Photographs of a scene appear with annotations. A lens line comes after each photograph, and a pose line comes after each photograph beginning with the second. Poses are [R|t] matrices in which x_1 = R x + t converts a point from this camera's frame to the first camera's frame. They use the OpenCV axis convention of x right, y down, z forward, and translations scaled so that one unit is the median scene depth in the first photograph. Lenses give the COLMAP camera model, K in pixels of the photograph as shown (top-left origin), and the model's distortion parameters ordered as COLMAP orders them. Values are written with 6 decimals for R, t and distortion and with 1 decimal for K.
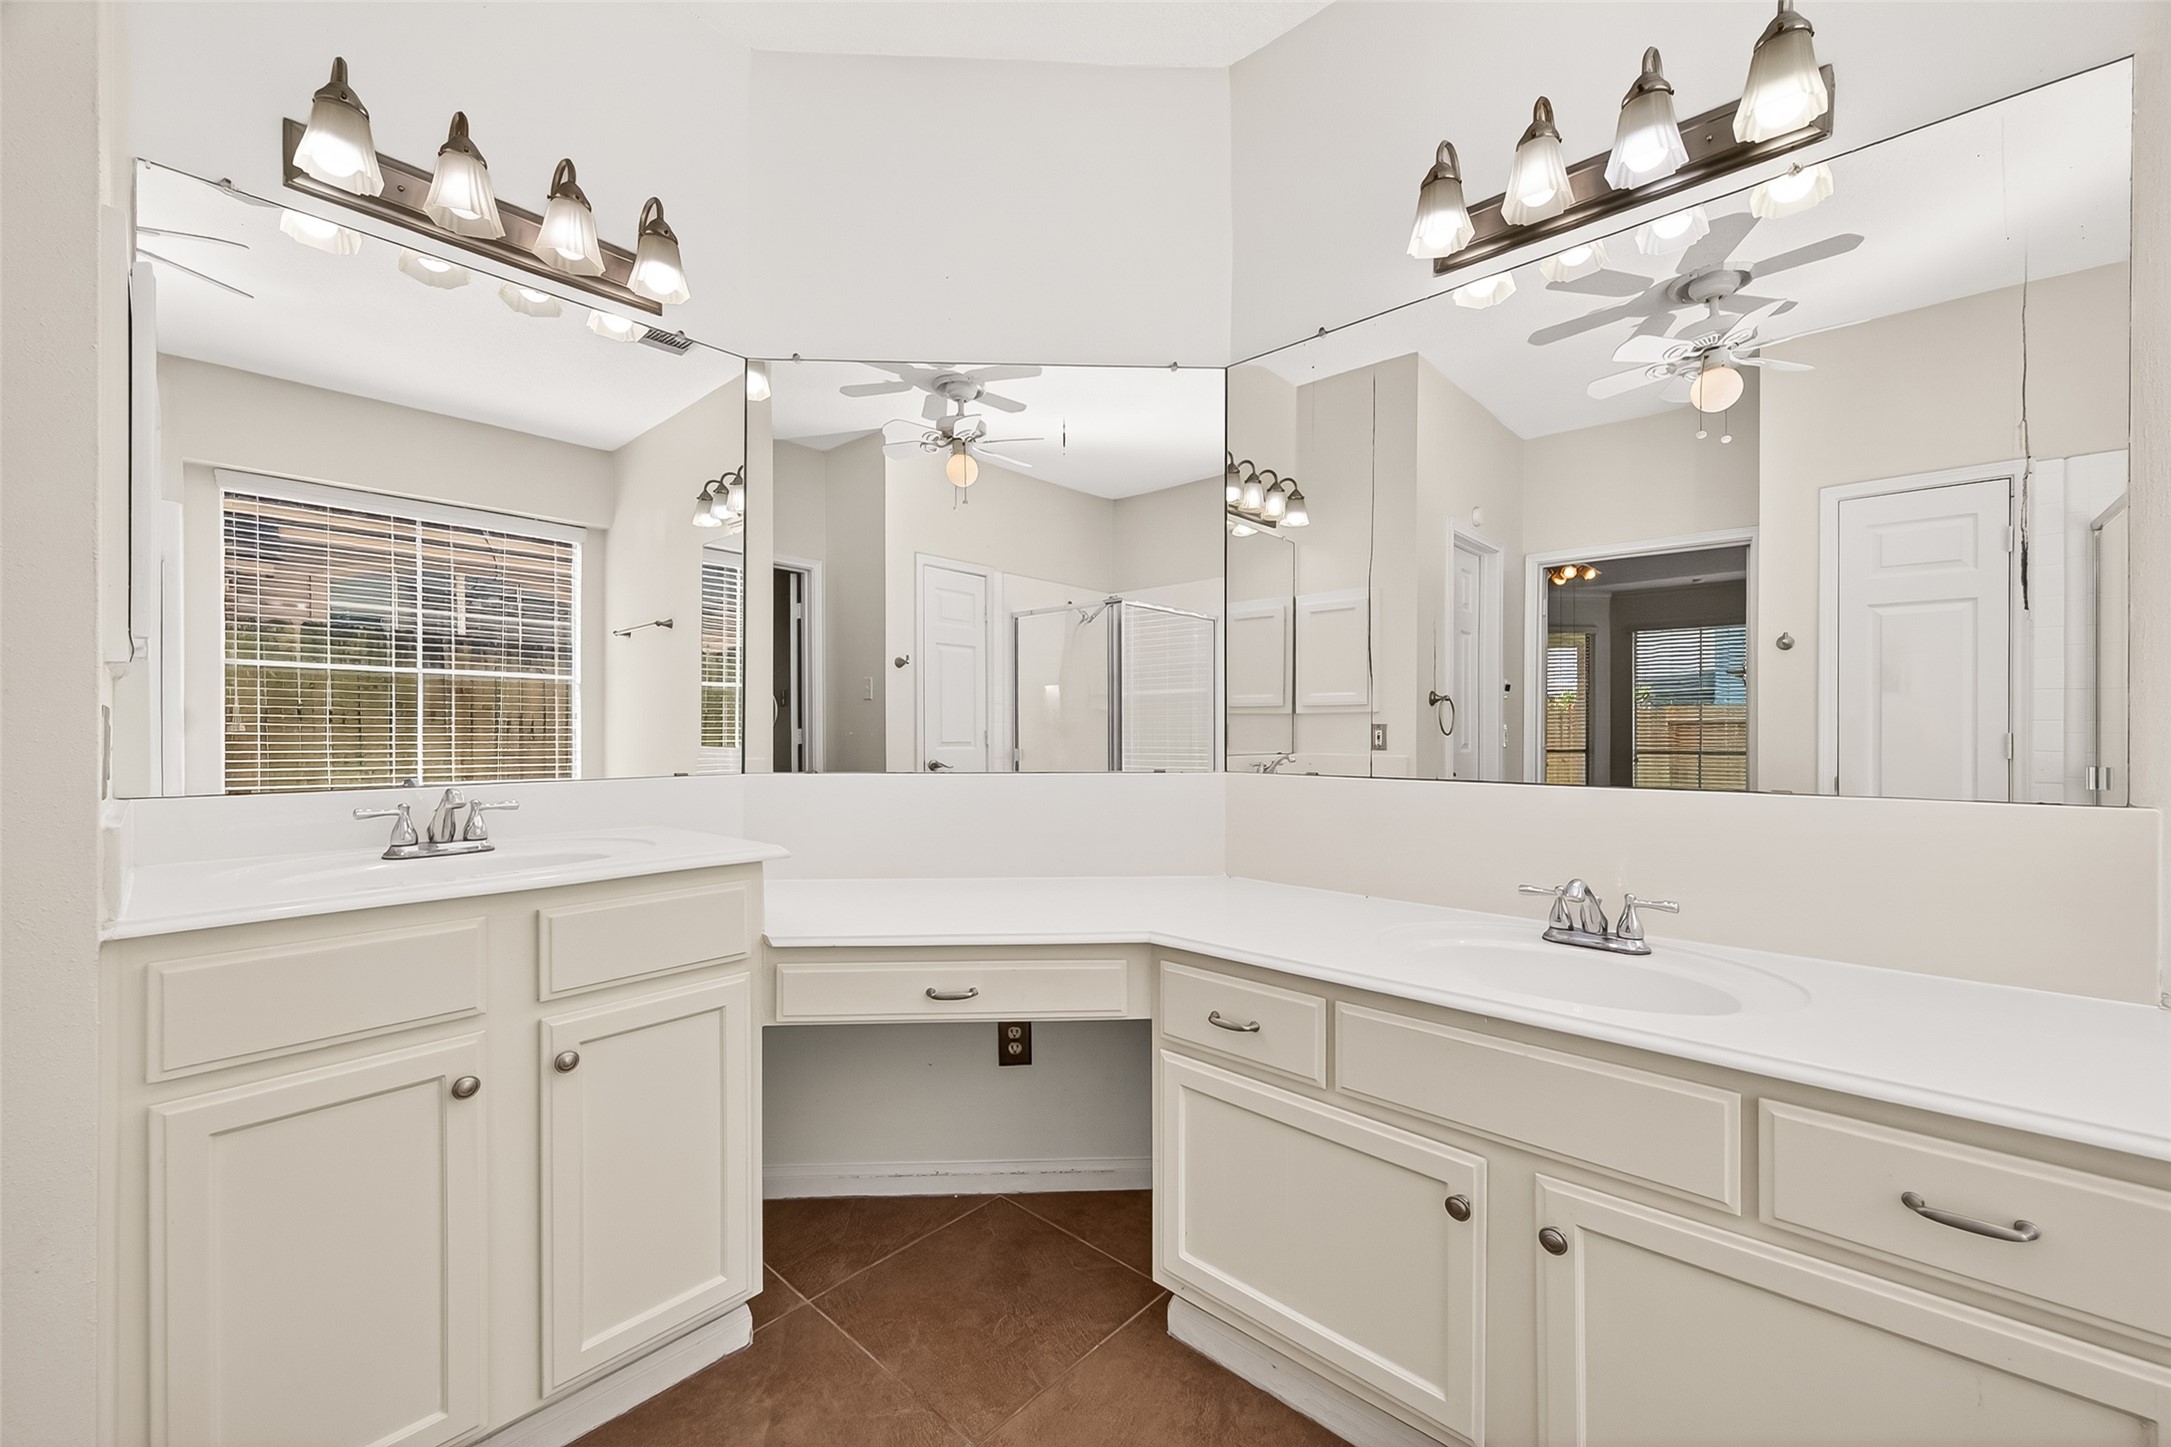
lens RADIAL K [[860.1, 0, 1062.8], [0, 860.1, 728.2], [0, 0, 1]] dist [0.006357, -0.001879]
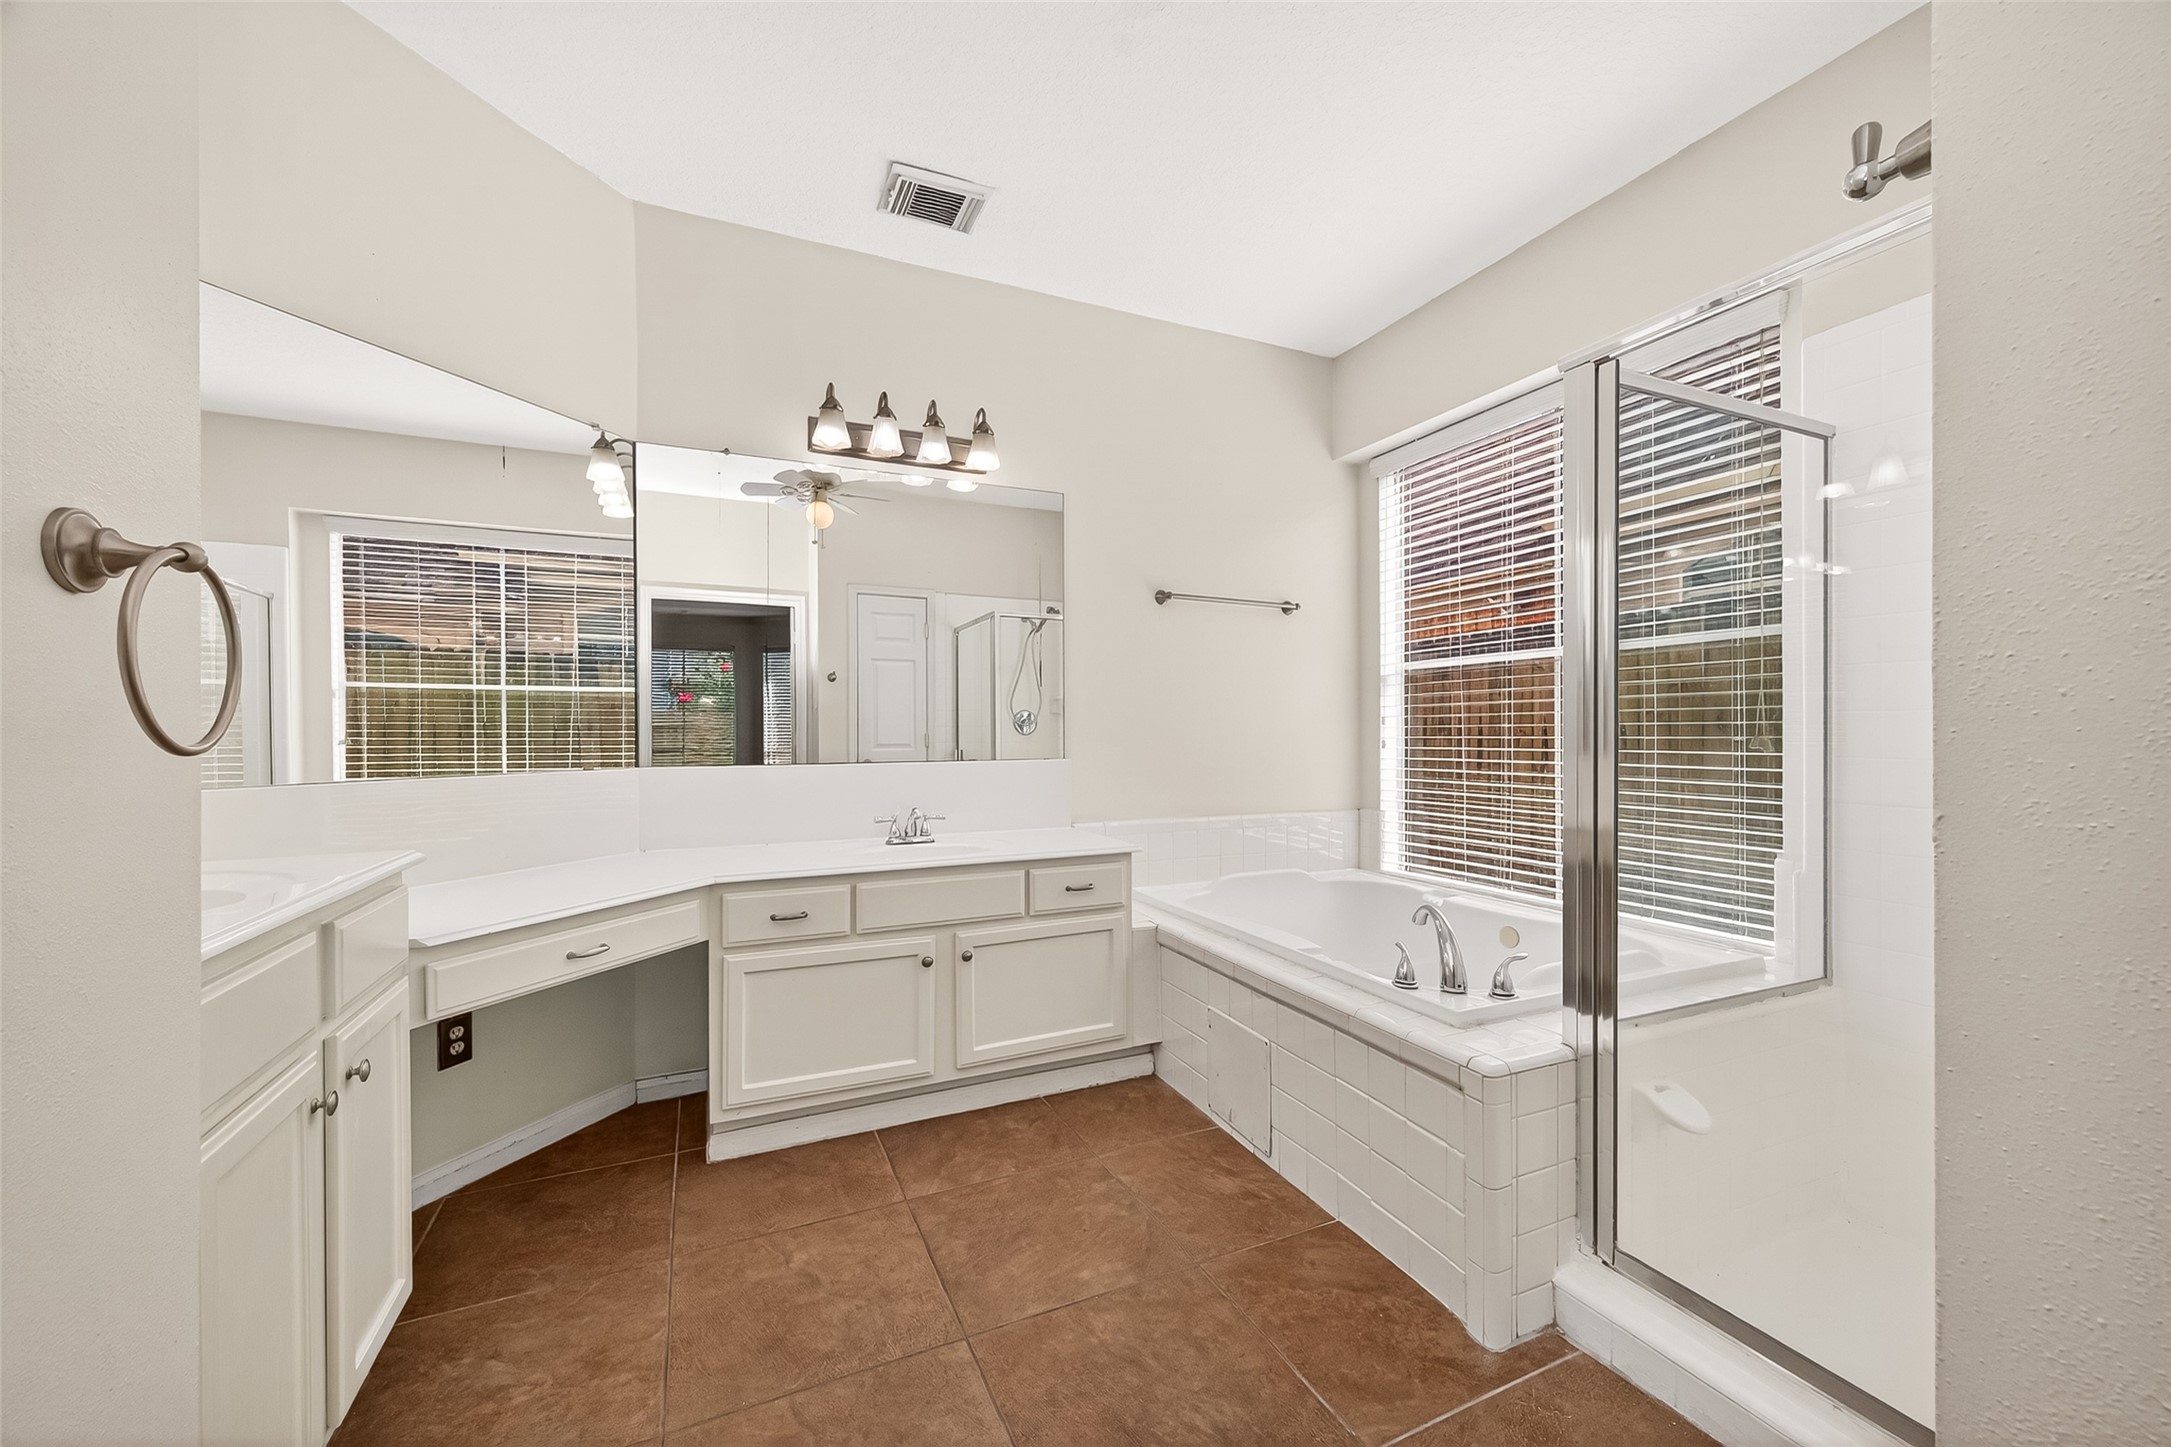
lens RADIAL K [[860.1, 0, 1100.2], [0, 860.1, 734.0], [0, 0, 1]] dist [0.006357, -0.001879]
pose [[0.379828, -0.007996, 0.925022, -1.145284], [0.006764, 0.999960, 0.005867, -0.002746], [-0.925032, 0.004028, 0.379867, -0.156460]]
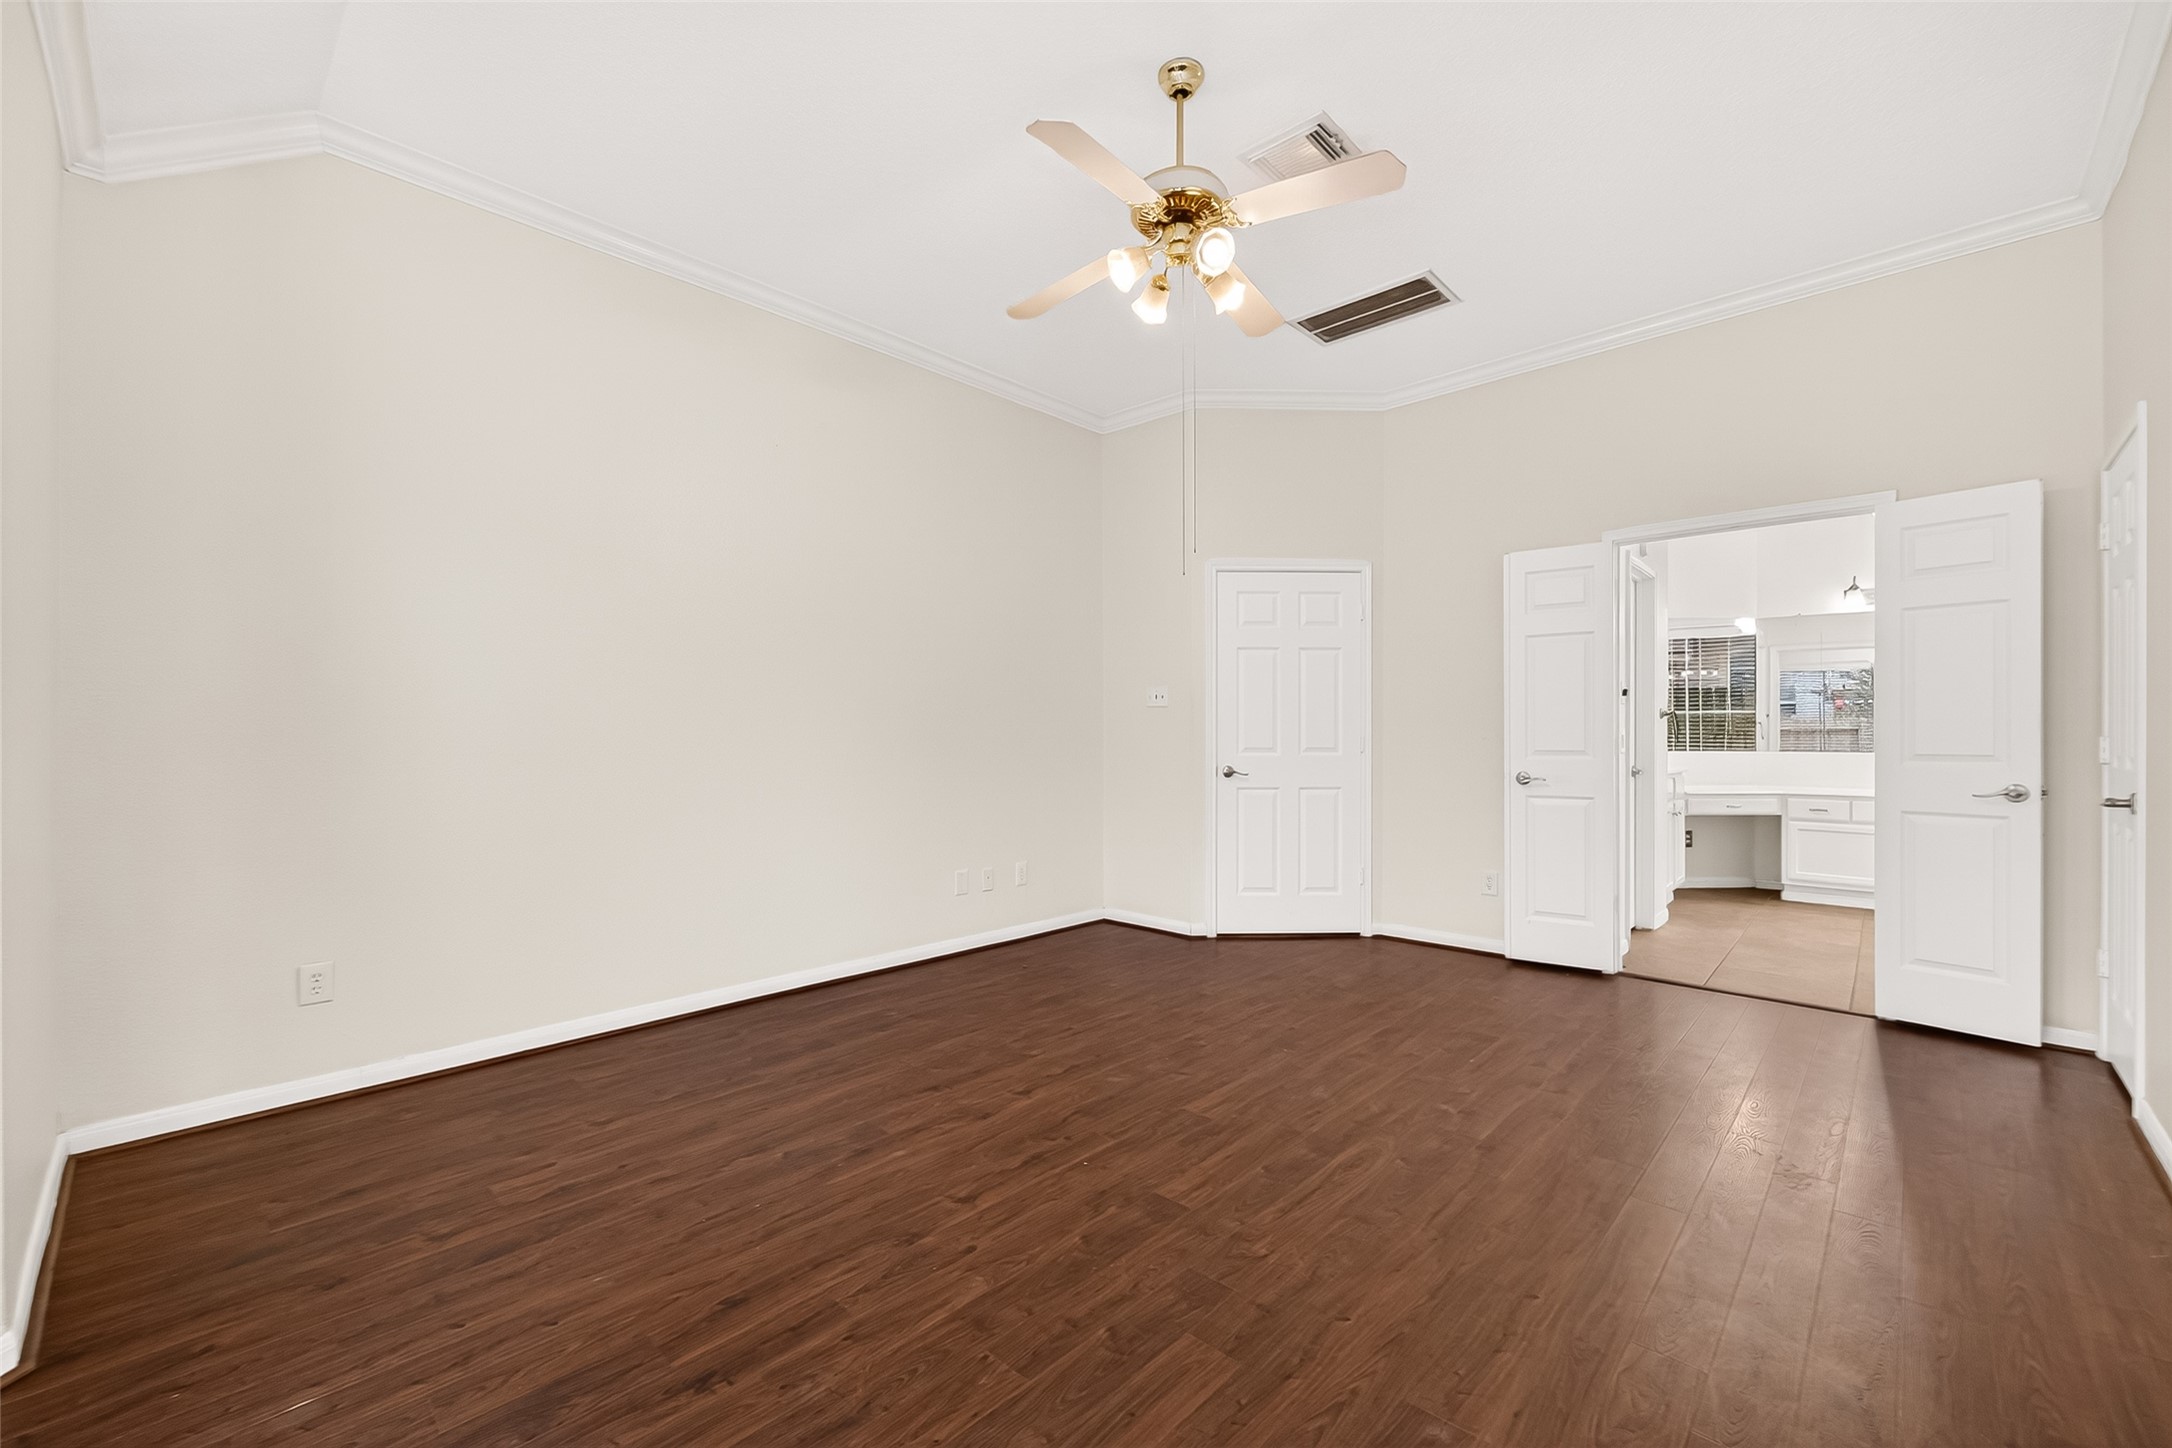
lens RADIAL K [[860.5, 0, 1096.9], [0, 860.5, 723.8], [0, 0, 1]] dist [0.006357, -0.001879]
pose [[0.999932, 0.000082, 0.011675, -3.527174], [-0.000135, 0.999990, 0.004488, -0.090234], [-0.011675, -0.004489, 0.999922, -3.291755]]
